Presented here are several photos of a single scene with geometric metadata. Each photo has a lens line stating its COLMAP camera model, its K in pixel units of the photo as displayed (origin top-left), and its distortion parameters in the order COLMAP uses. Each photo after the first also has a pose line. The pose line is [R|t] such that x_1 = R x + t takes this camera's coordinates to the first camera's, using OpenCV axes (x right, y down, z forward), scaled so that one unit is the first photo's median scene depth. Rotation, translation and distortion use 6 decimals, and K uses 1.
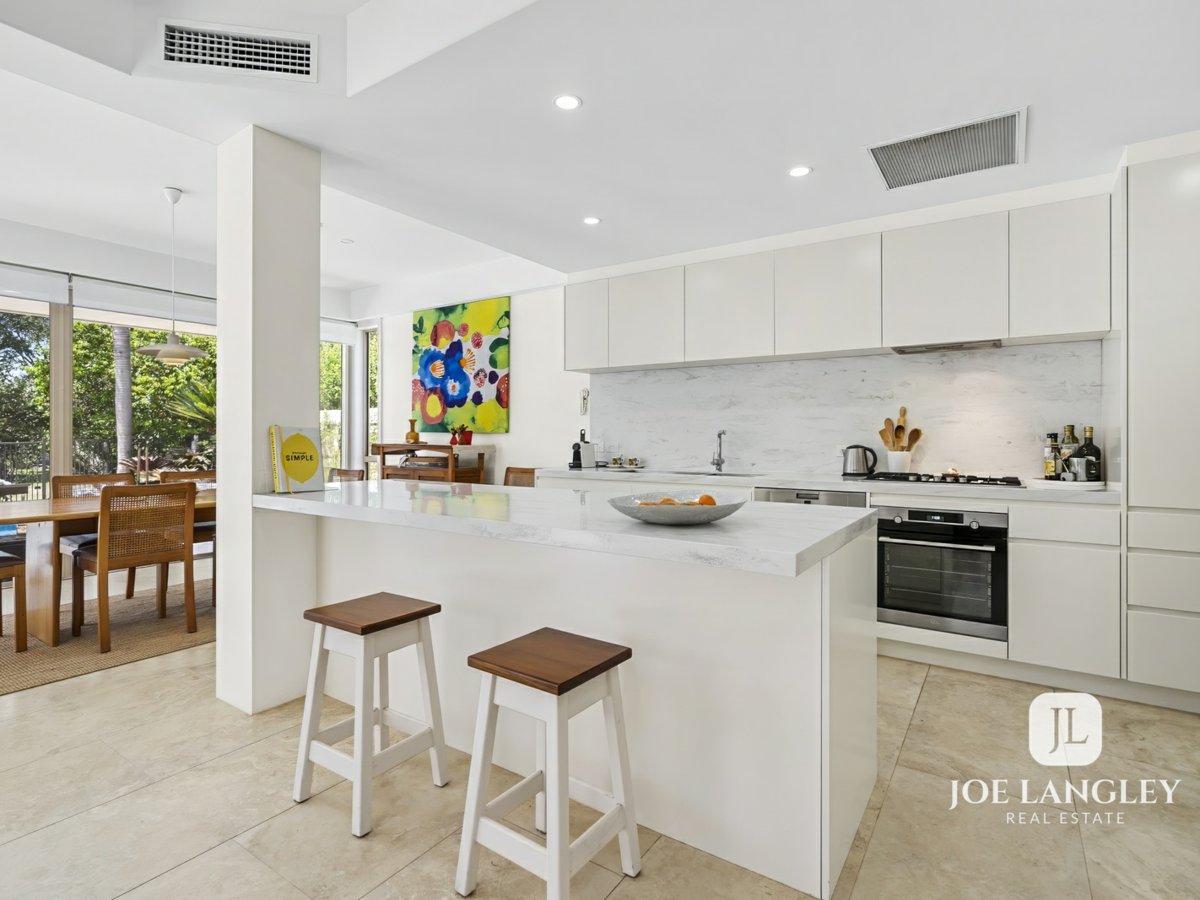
lens RADIAL K [[606.5, 0, 600.0], [0, 606.5, 450.0], [0, 0, 1]] dist [-0.003301, -0.000311]
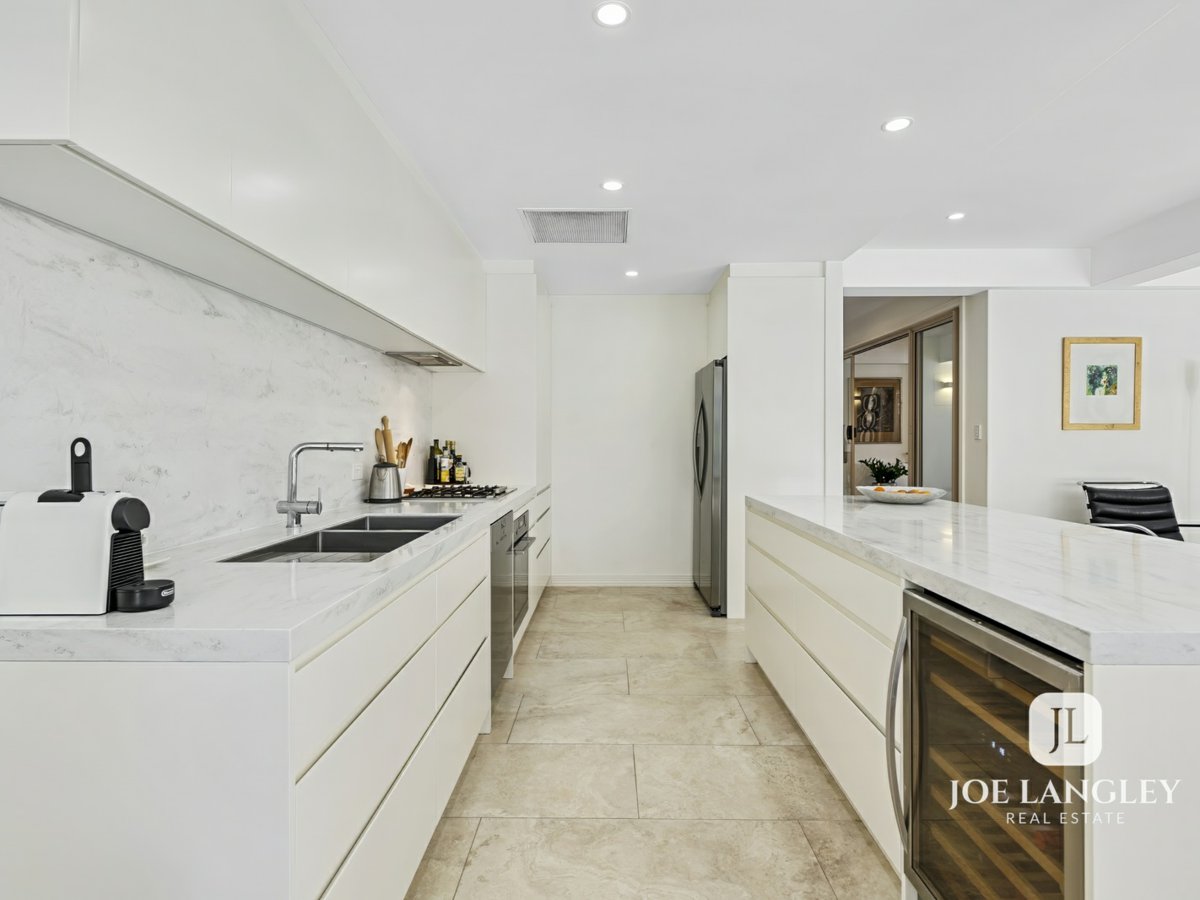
lens RADIAL K [[606.5, 0, 600.0], [0, 606.5, 450.0], [0, 0, 1]] dist [-0.003301, -0.000311]
pose [[-0.526320, -0.012376, 0.850196, -0.337324], [0.015597, 0.999585, 0.024205, -0.034445], [-0.850143, 0.026000, -0.525909, 1.026511]]
